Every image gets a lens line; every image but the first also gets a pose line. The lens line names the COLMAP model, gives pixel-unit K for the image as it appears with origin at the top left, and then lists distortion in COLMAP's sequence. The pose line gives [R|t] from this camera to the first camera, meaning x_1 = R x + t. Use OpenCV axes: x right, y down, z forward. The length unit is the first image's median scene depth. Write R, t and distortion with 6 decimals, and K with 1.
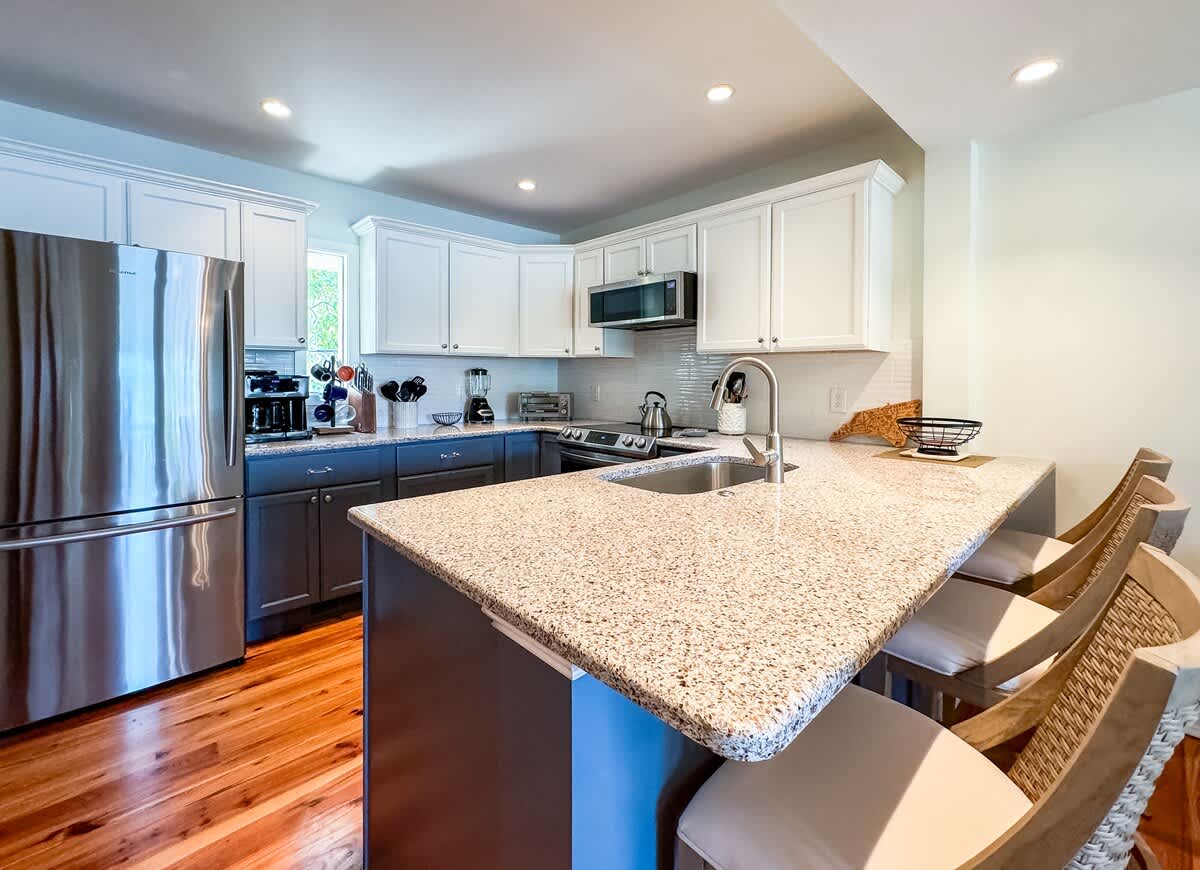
lens RADIAL K [[514.8, 0, 595.8], [0, 514.8, 382.4], [0, 0, 1]] dist [-0.001797, 0.000011]
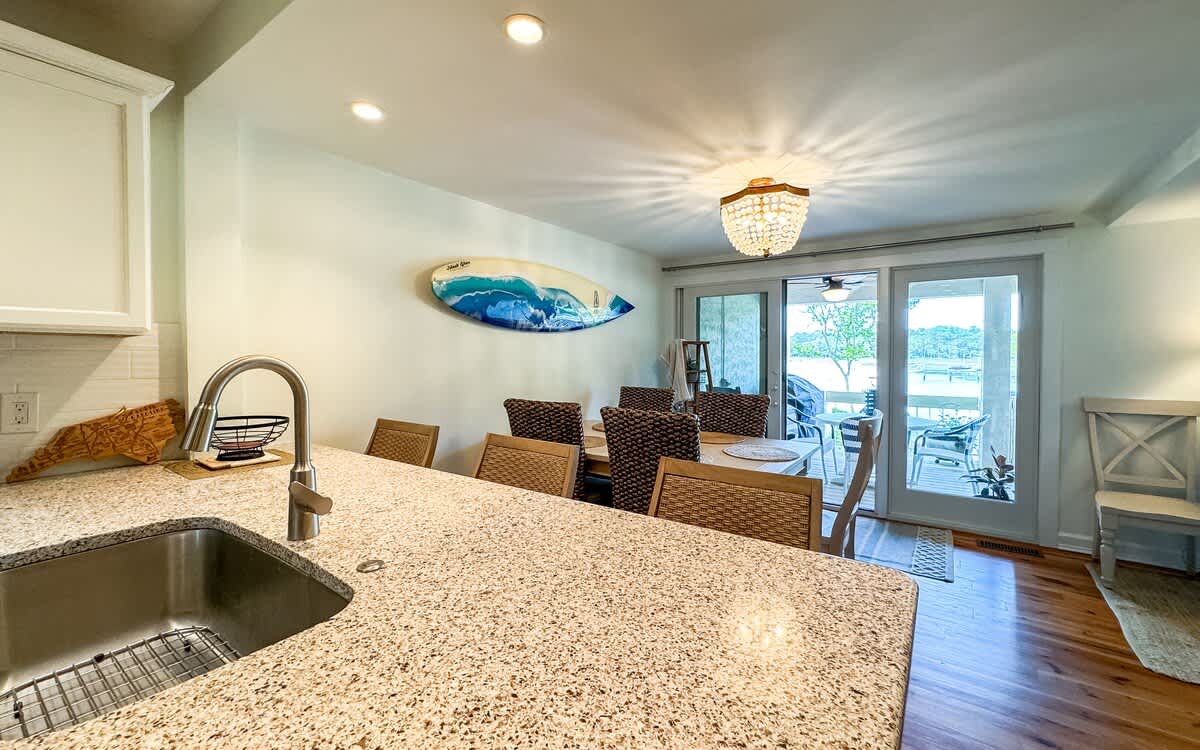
lens RADIAL K [[493.0, 0, 600.8], [0, 493.0, 366.7], [0, 0, 1]] dist [-0.007251, -0.000150]
pose [[-0.203878, -0.025582, 0.978662, -0.202613], [0.008609, 0.999573, 0.027922, -0.026213], [-0.978958, 0.014118, -0.203571, 0.405827]]
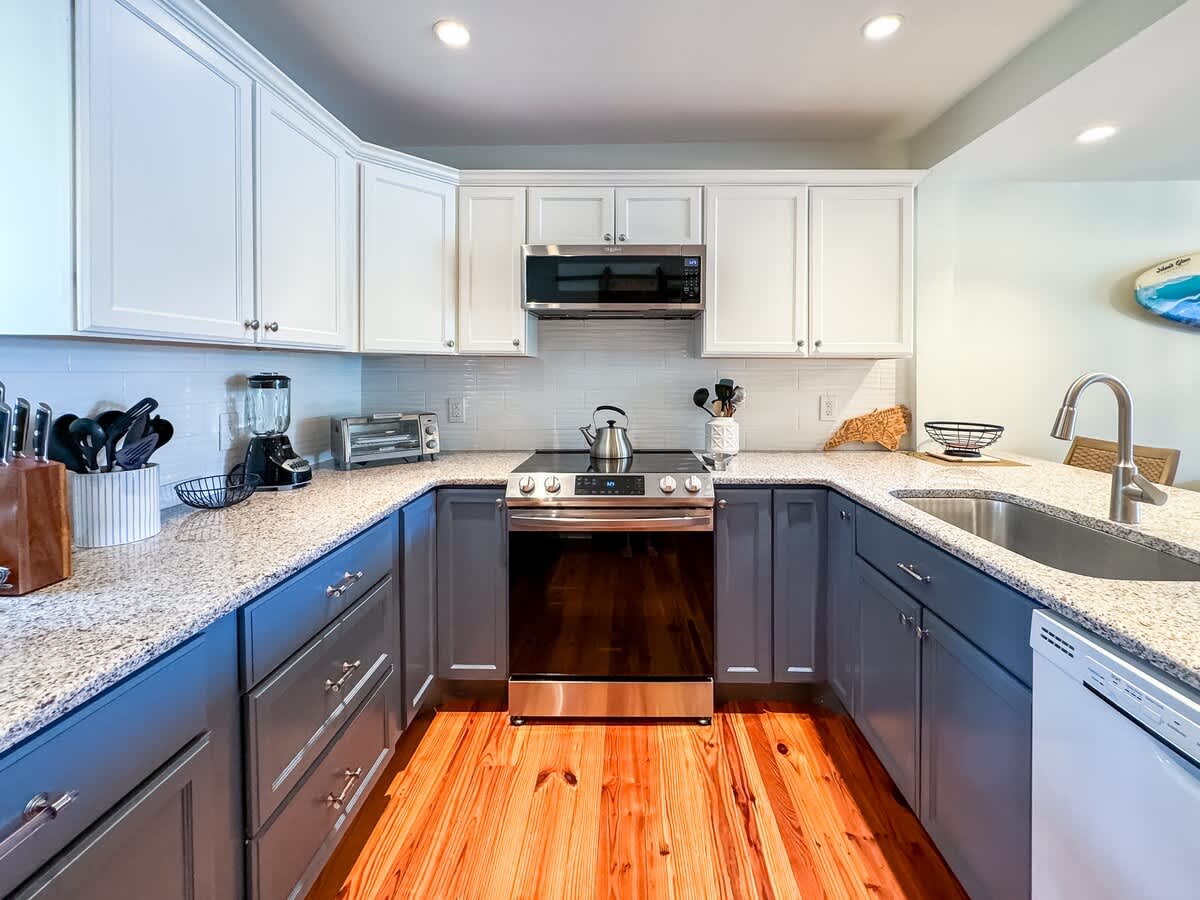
lens RADIAL K [[520.5, 0, 624.7], [0, 520.5, 378.2], [0, 0, 1]] dist [0.002735, -0.000613]
pose [[0.688493, -0.012472, 0.725135, -0.448010], [0.010725, 0.999918, 0.007014, -0.029407], [-0.725163, 0.002948, 0.688571, 0.545067]]
